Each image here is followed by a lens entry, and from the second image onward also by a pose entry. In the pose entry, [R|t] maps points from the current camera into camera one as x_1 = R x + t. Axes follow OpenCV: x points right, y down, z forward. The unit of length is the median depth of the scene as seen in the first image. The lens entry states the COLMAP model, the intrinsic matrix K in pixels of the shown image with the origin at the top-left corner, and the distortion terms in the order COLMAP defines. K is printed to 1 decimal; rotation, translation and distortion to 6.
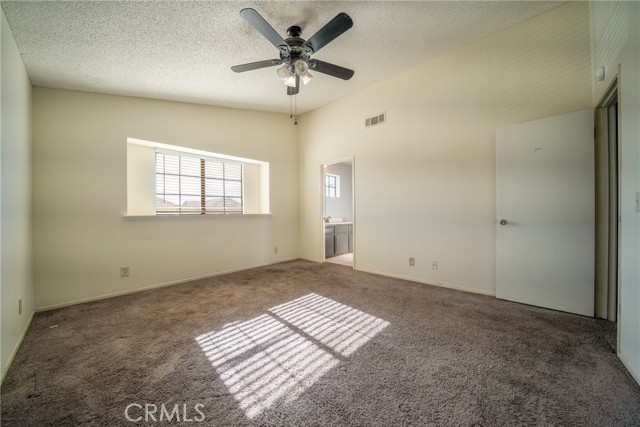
lens RADIAL K [[223.9, 0, 314.1], [0, 223.9, 214.4], [0, 0, 1]] dist [-0.010526, 0.000055]
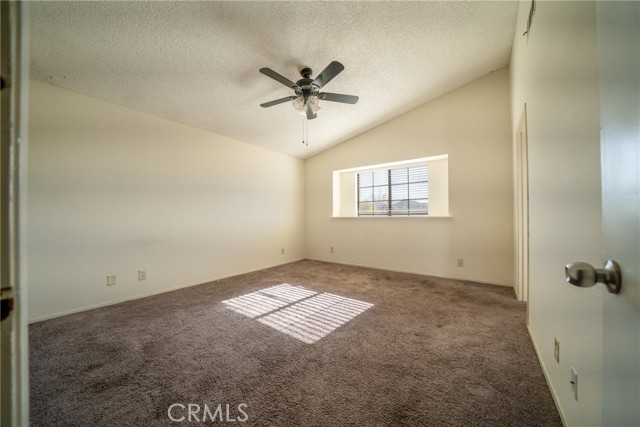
lens RADIAL K [[223.9, 0, 314.3], [0, 223.9, 213.7], [0, 0, 1]] dist [-0.010526, 0.000055]
pose [[0.119310, -0.006145, -0.992838, 0.939692], [-0.001751, 0.999978, -0.006400, -0.008971], [0.992856, 0.002503, 0.119297, 0.712152]]
